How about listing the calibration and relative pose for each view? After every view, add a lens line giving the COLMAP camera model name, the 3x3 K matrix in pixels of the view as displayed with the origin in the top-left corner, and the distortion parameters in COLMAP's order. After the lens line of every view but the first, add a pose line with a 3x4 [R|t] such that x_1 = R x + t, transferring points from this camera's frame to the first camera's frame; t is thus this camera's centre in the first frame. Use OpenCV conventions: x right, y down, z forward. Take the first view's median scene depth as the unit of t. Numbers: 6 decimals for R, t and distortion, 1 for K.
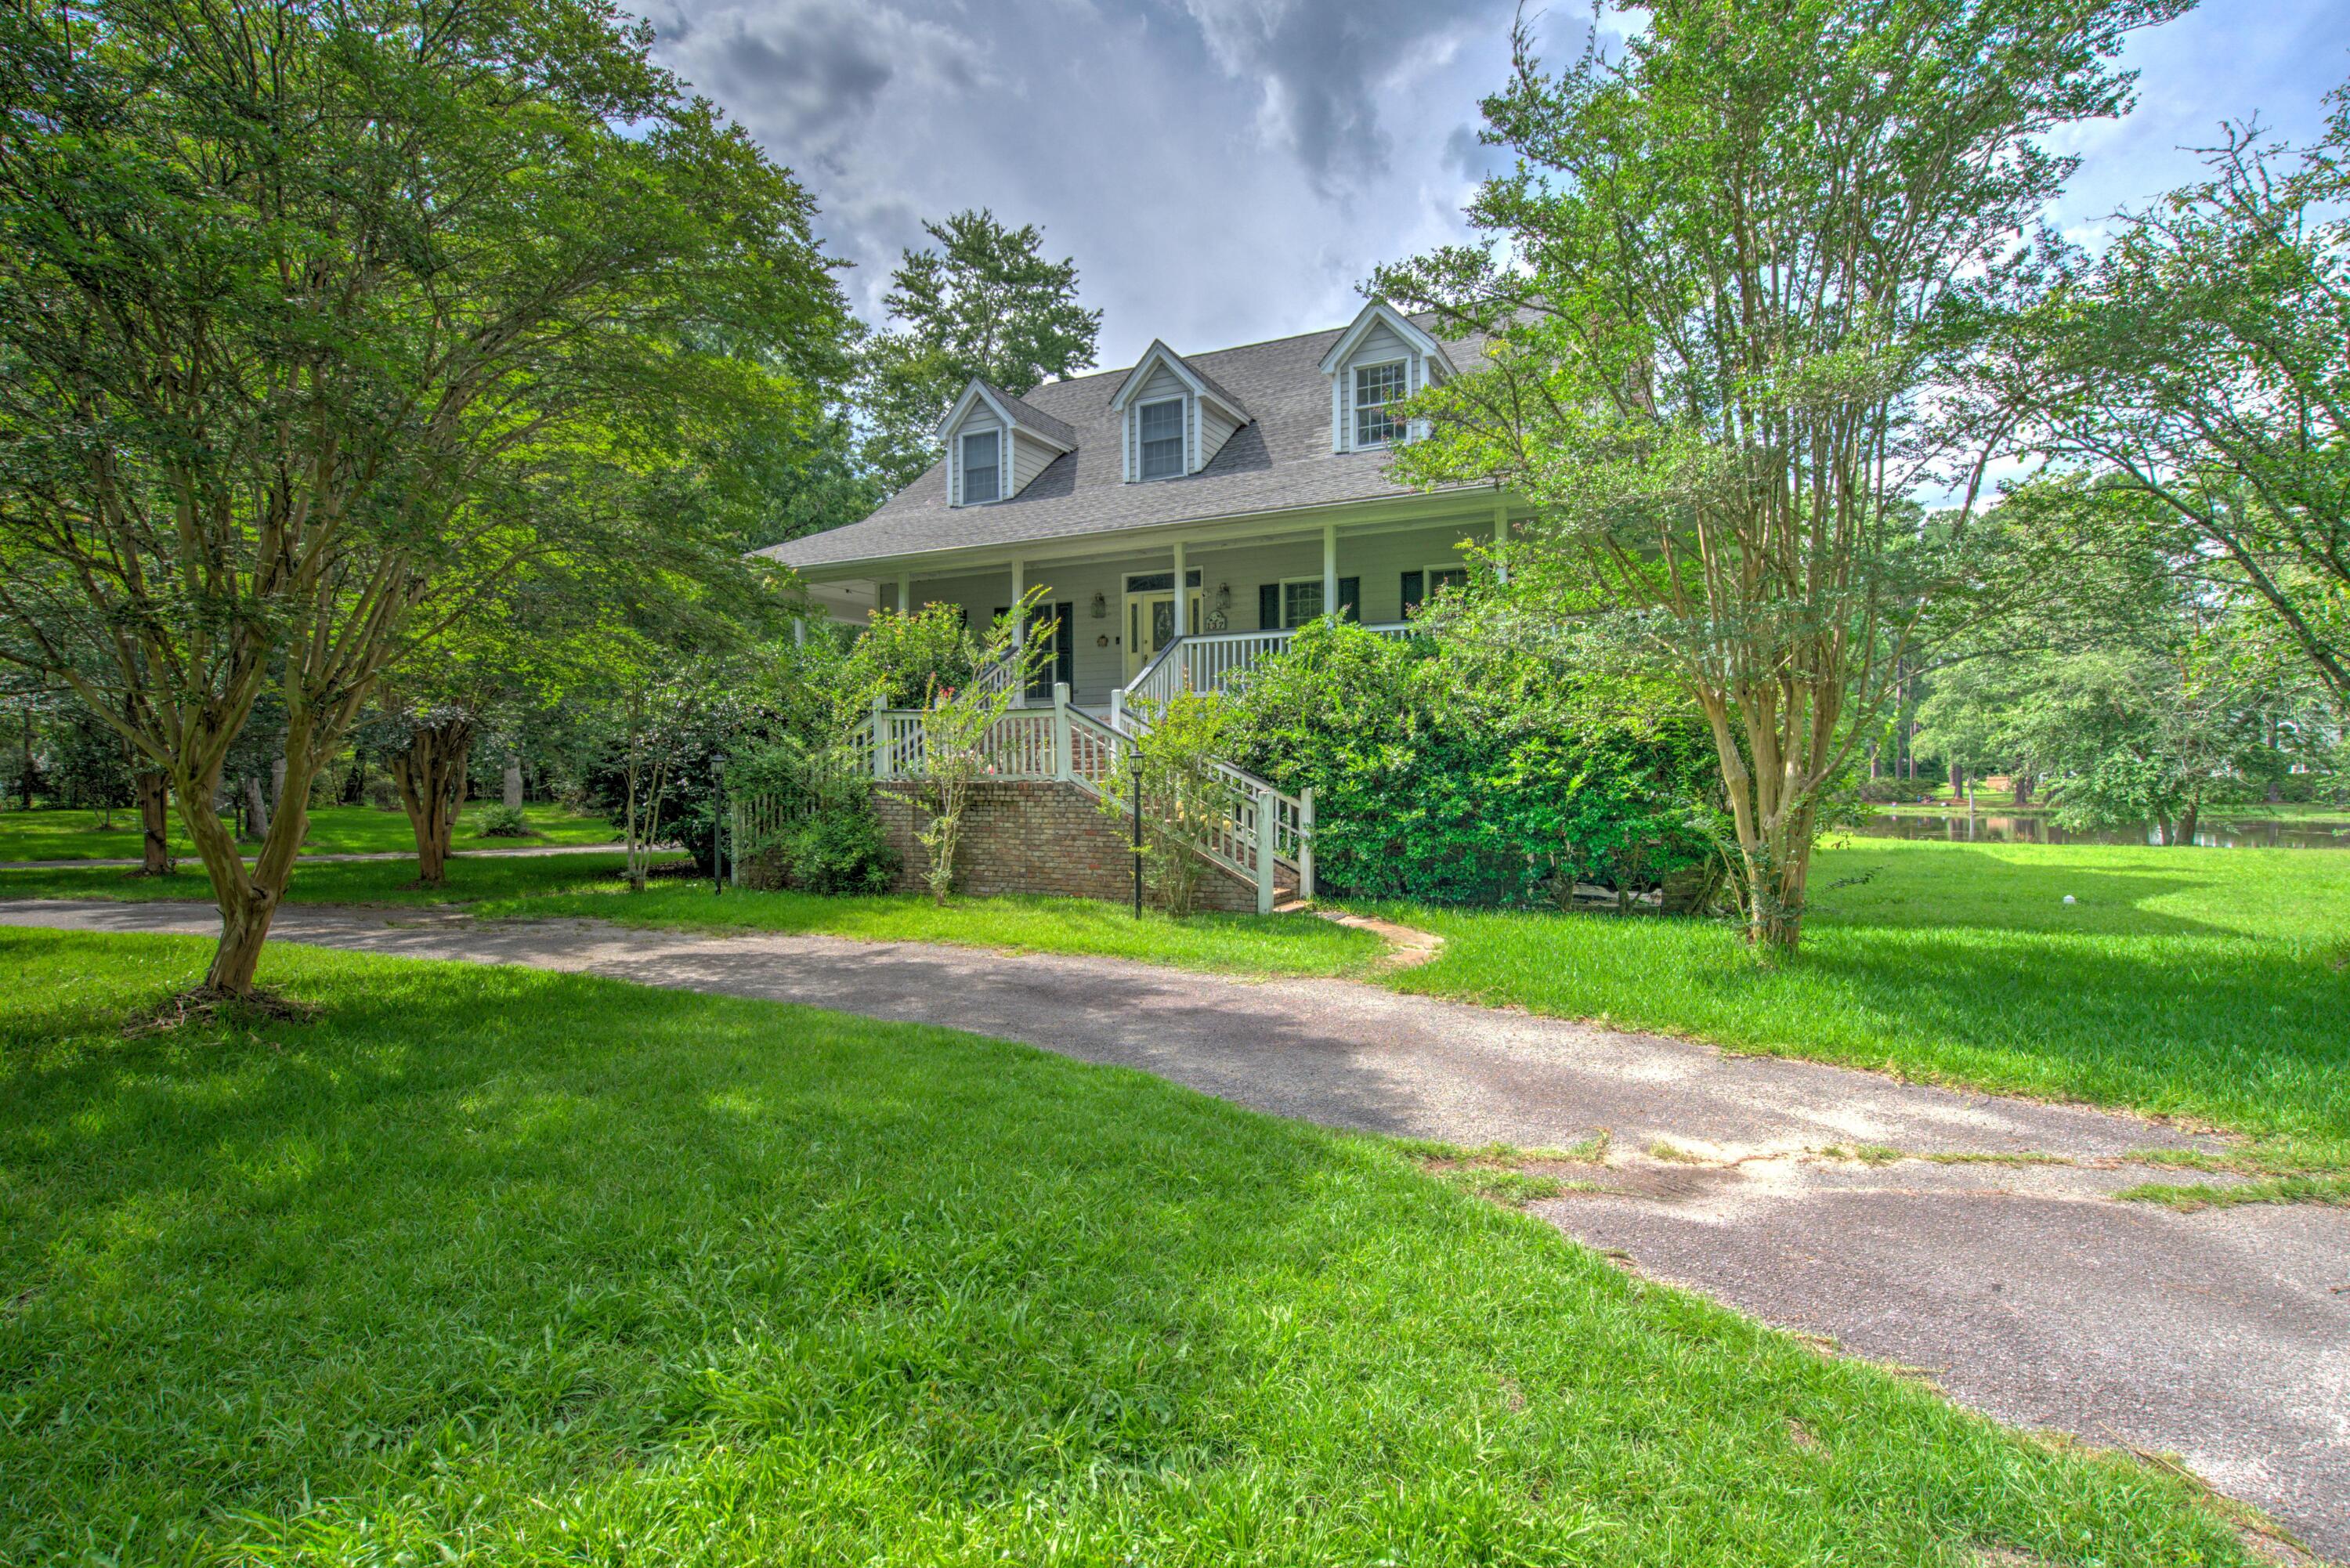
lens RADIAL K [[1153.8, 0, 1170.7], [0, 1153.8, 789.9], [0, 0, 1]] dist [-0.000732, -0.002943]
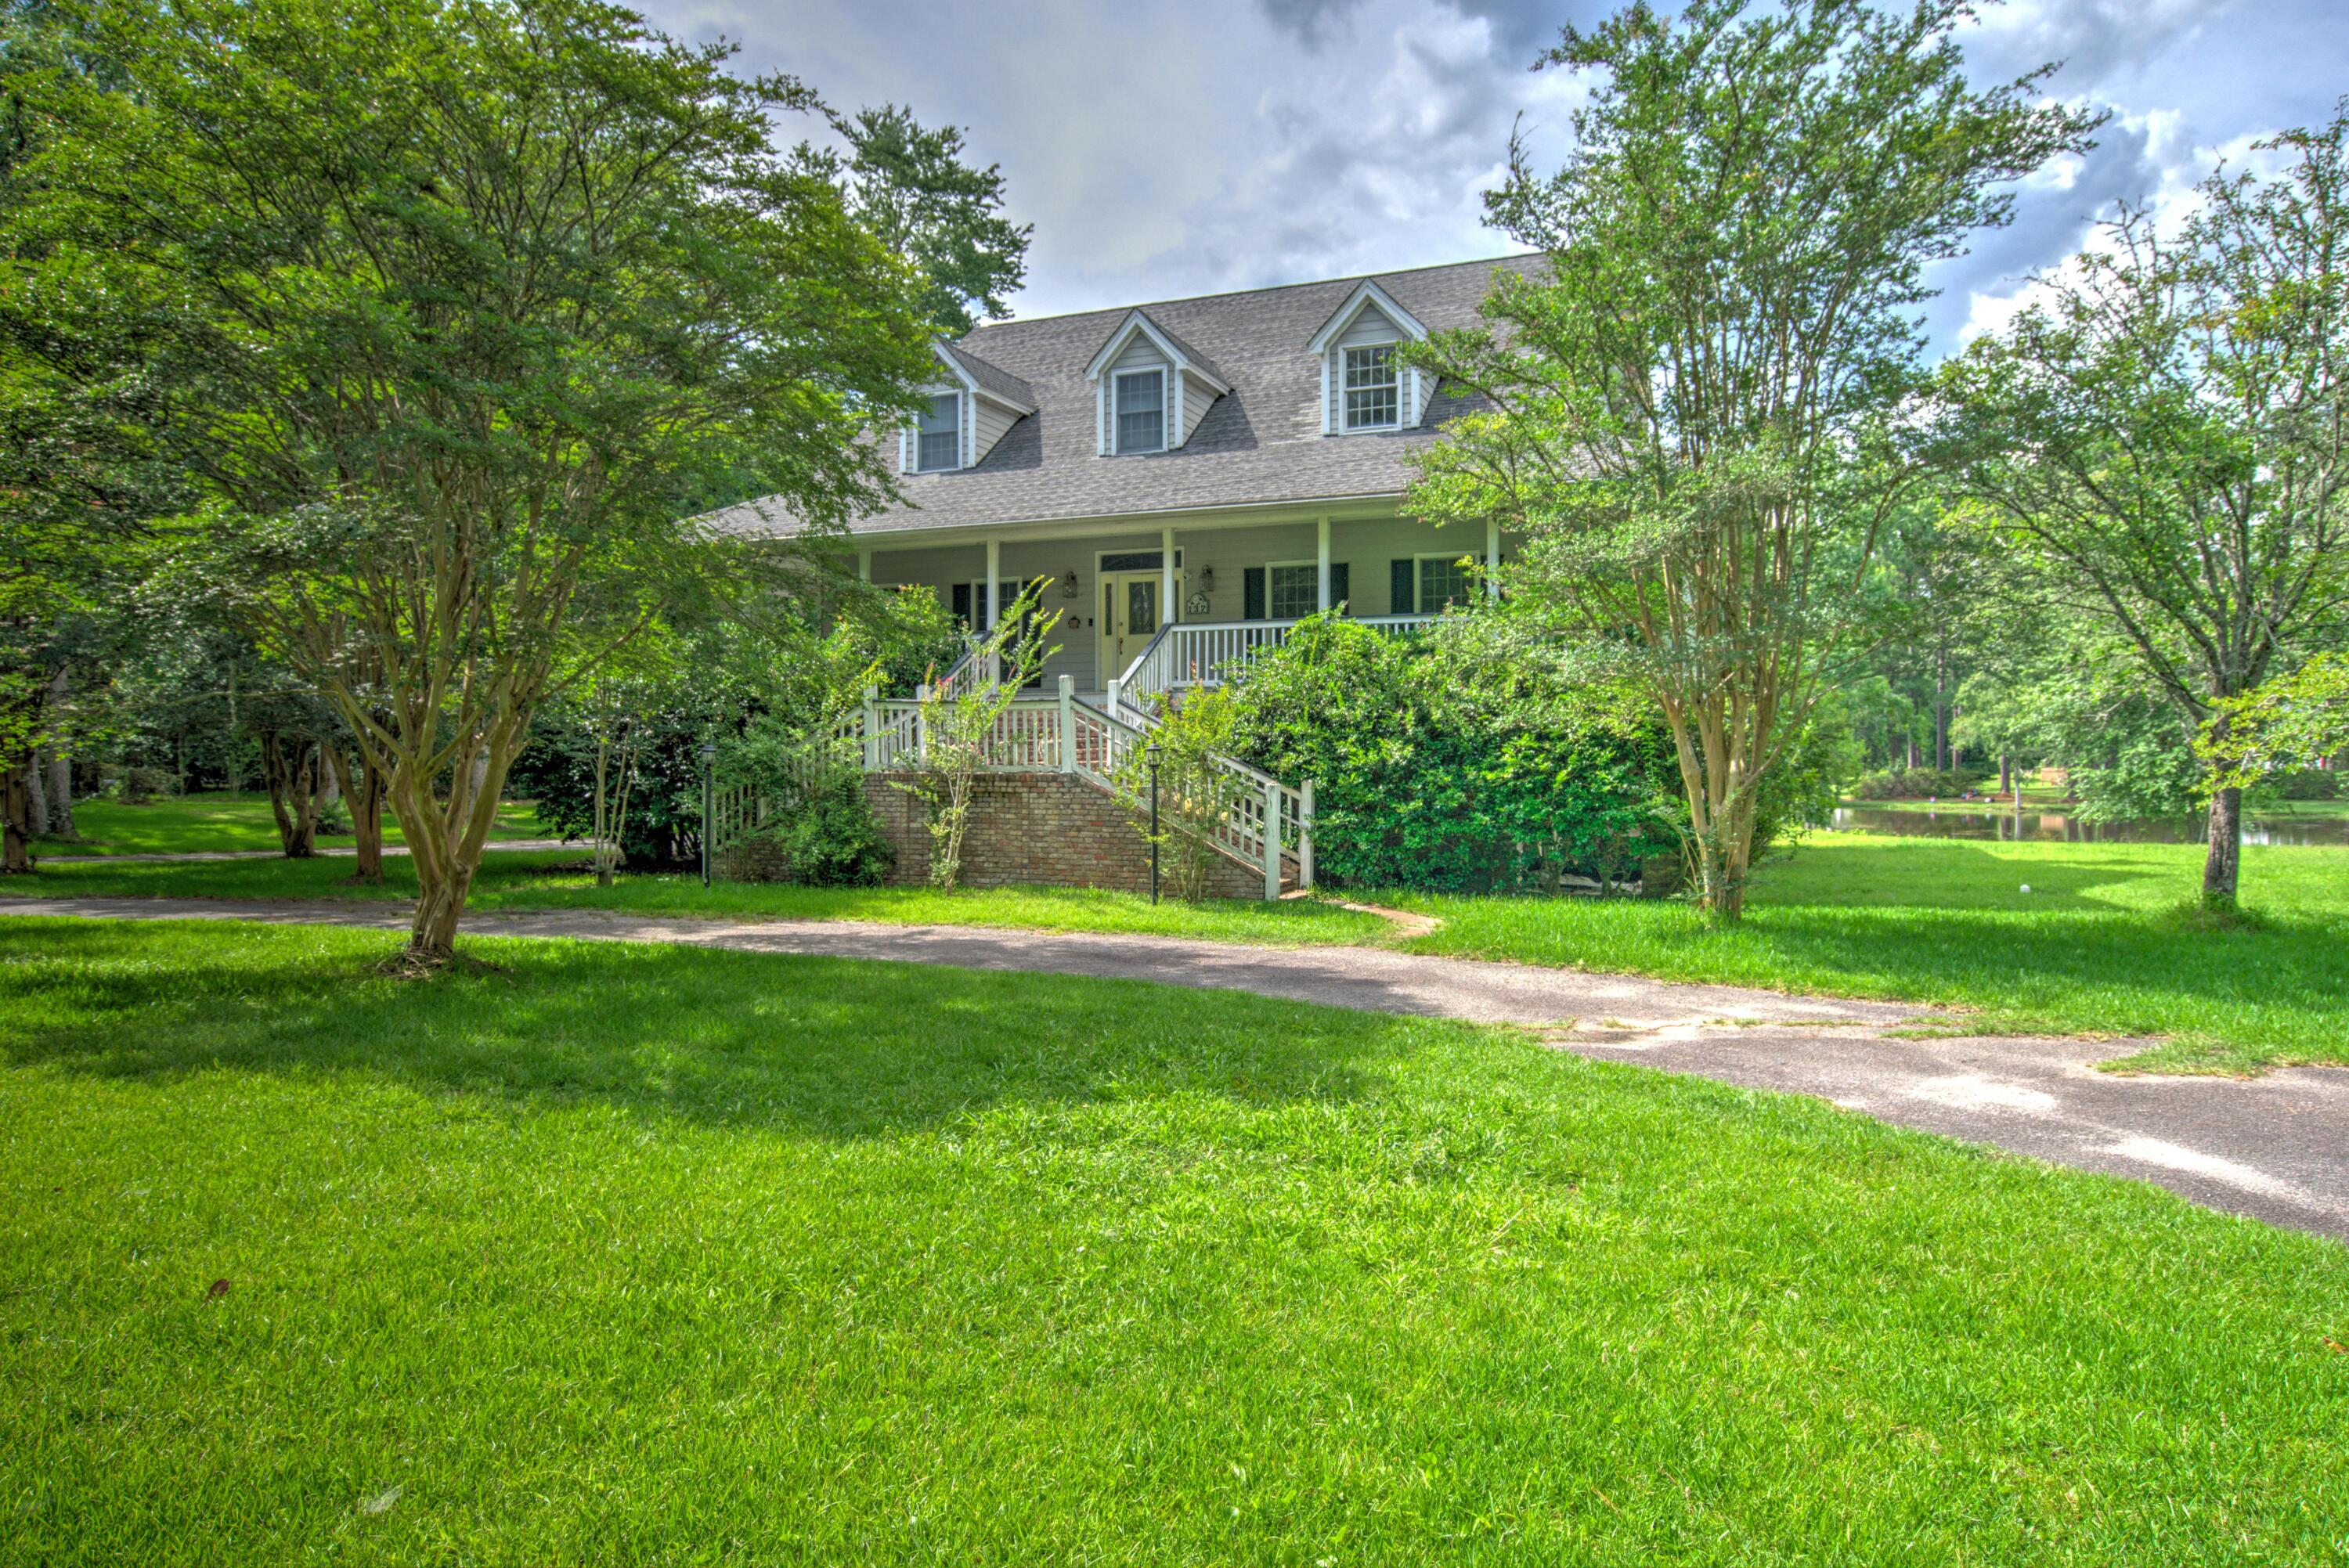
lens RADIAL K [[1489.6, 0, 1175.7], [0, 1489.6, 788.0], [0, 0, 1]] dist [-0.004086, 0.005326]
pose [[0.996884, 0.002245, 0.078845, -0.098416], [-0.002653, 0.999984, 0.005063, -0.001018], [-0.078832, -0.005256, 0.996874, -0.298905]]
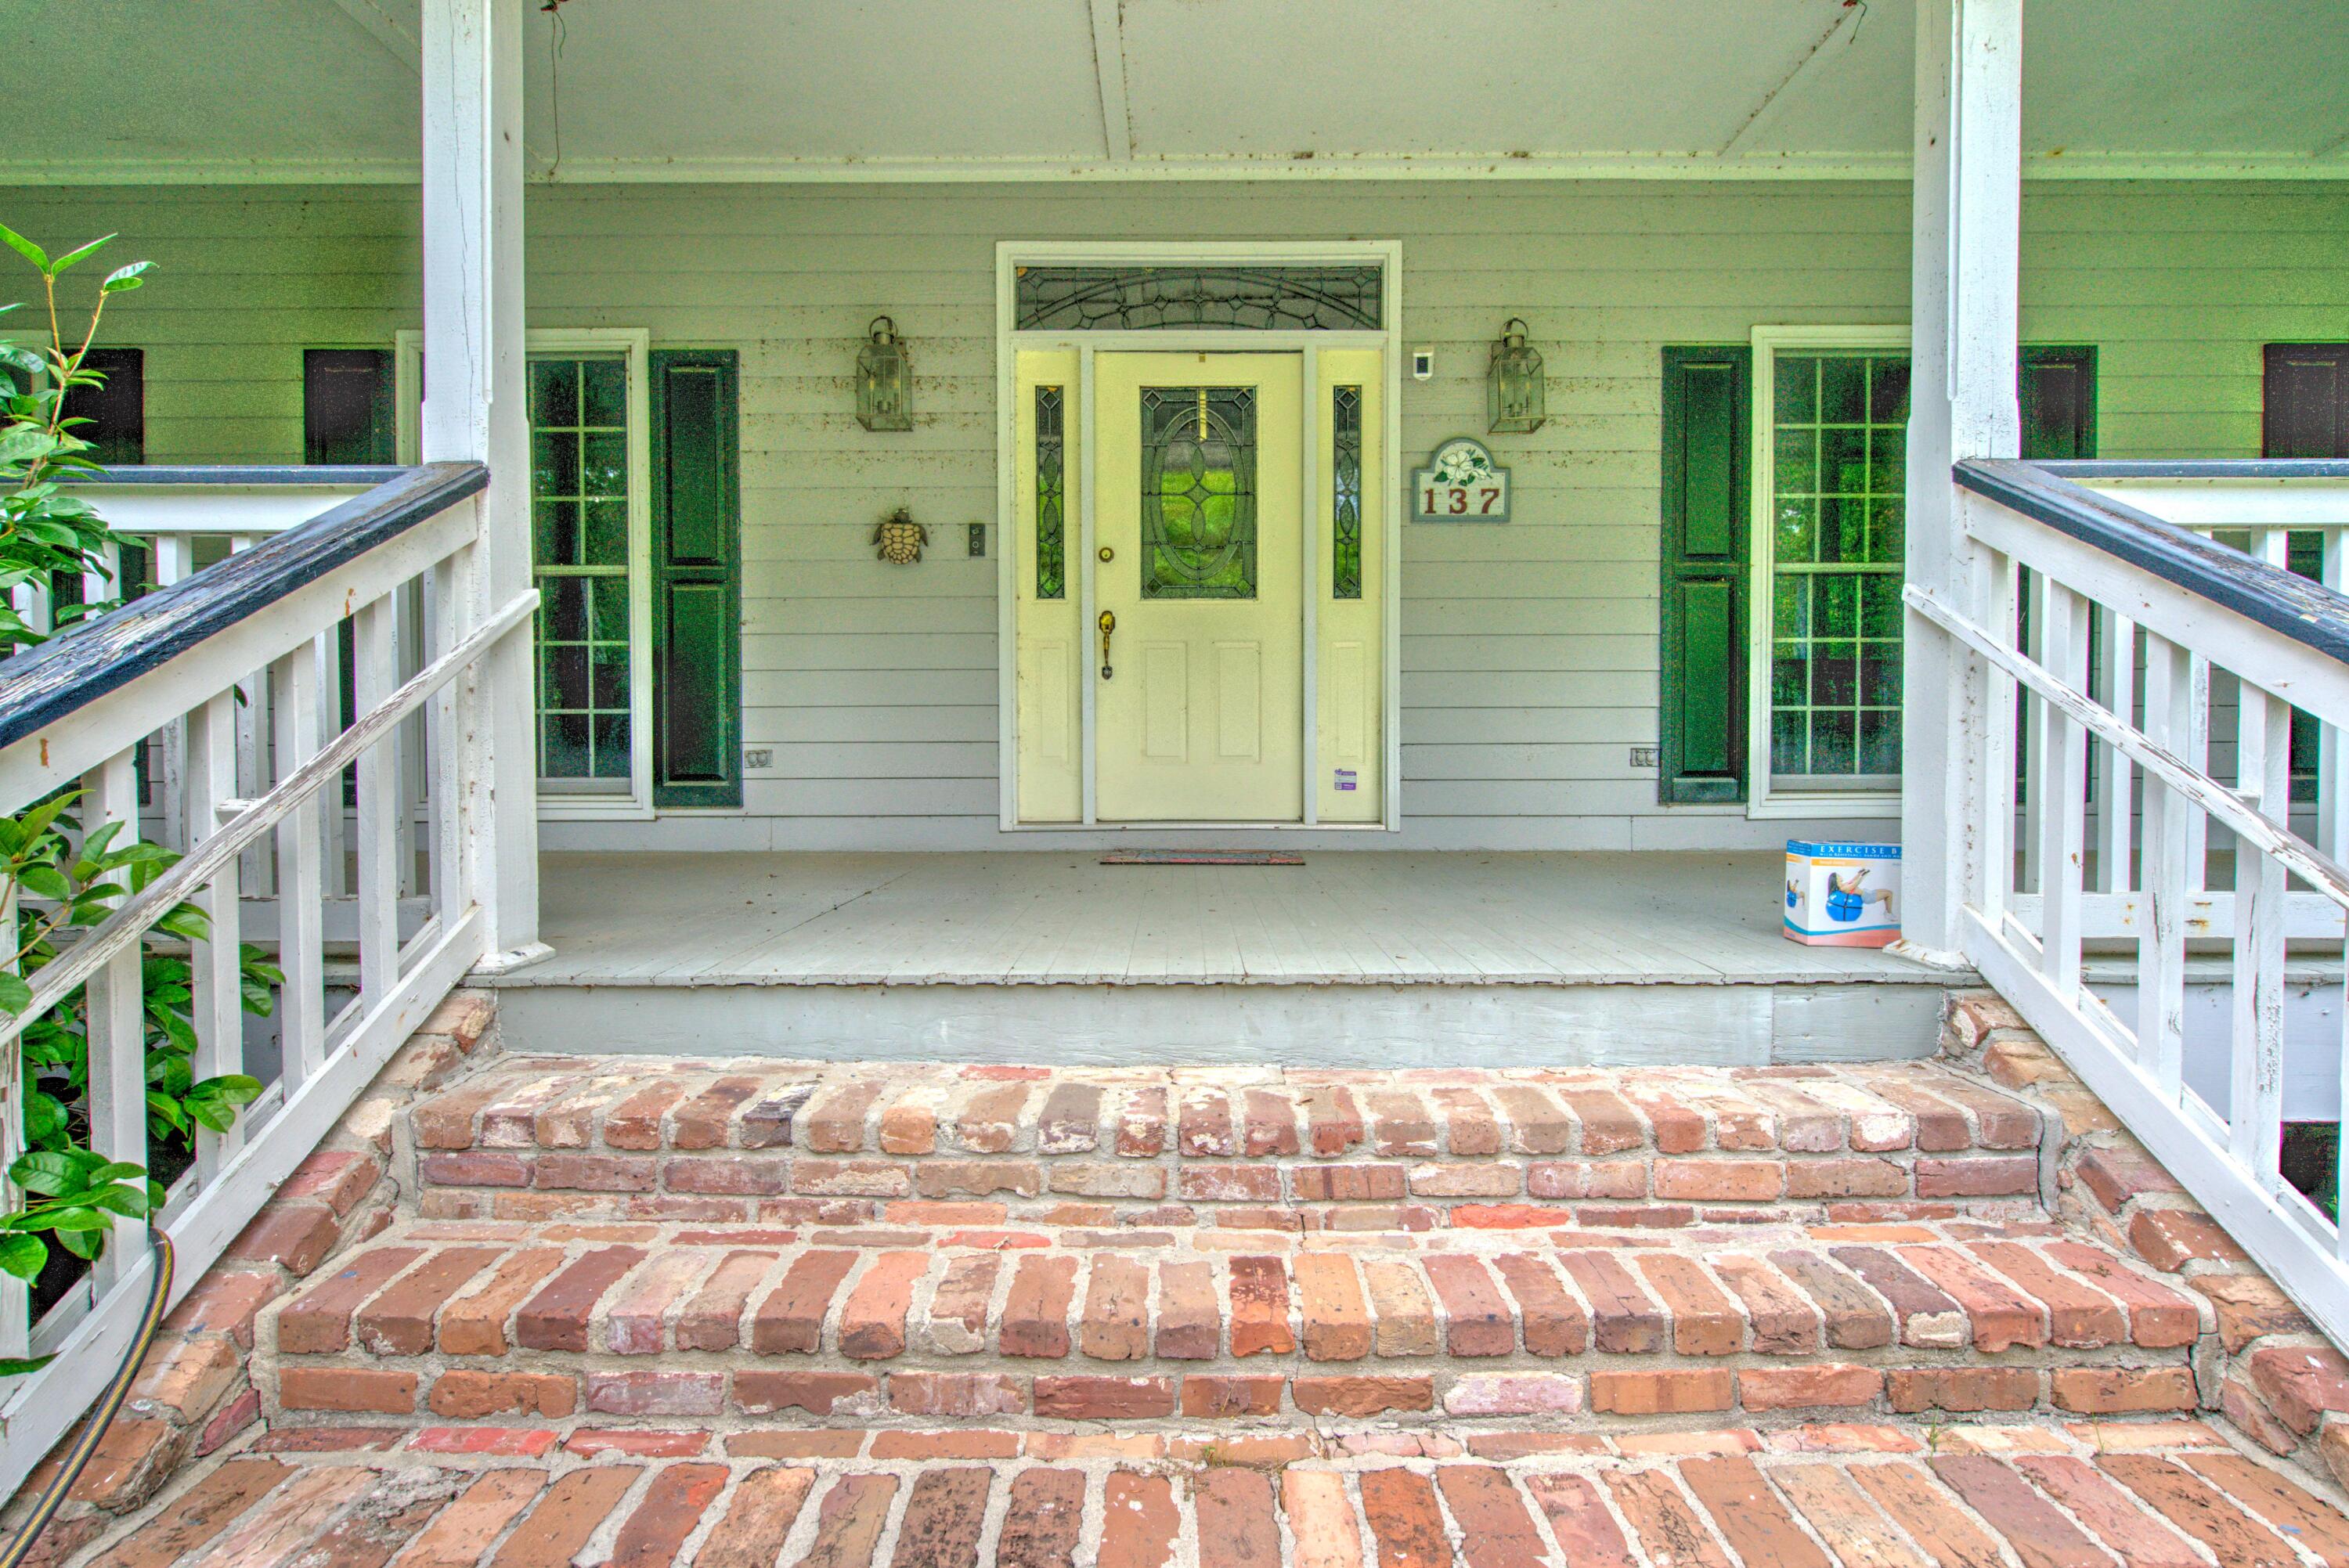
lens RADIAL K [[1108.5, 0, 1175.5], [0, 1108.5, 790.5], [0, 0, 1]] dist [0.001555, 0.001058]
pose [[0.901288, 0.000315, 0.433220, -0.141958], [-0.004756, 0.999947, 0.009166, -0.112692], [-0.433194, -0.010322, 0.901241, 1.070449]]
